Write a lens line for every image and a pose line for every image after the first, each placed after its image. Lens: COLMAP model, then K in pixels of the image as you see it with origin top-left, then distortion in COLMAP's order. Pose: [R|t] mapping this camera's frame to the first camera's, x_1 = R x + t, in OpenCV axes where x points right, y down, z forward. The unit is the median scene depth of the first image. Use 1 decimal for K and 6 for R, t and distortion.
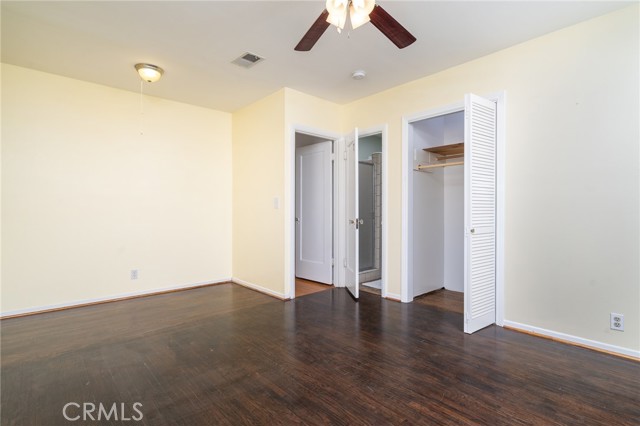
lens RADIAL K [[310.2, 0, 320.1], [0, 310.2, 212.2], [0, 0, 1]] dist [0.003005, 0.000058]
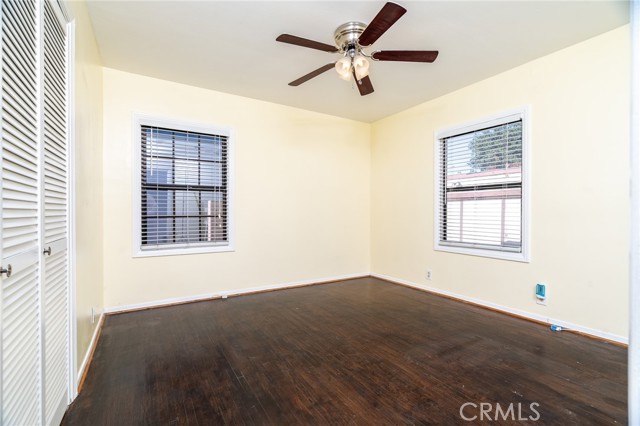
lens RADIAL K [[291.5, 0, 319.8], [0, 291.5, 212.4], [0, 0, 1]] dist [0.000744, -0.000510]
pose [[-0.983544, -0.000328, 0.180671, -0.000096], [0.000634, 0.999986, 0.005269, -0.009662], [-0.180670, 0.005297, -0.983530, 2.068716]]
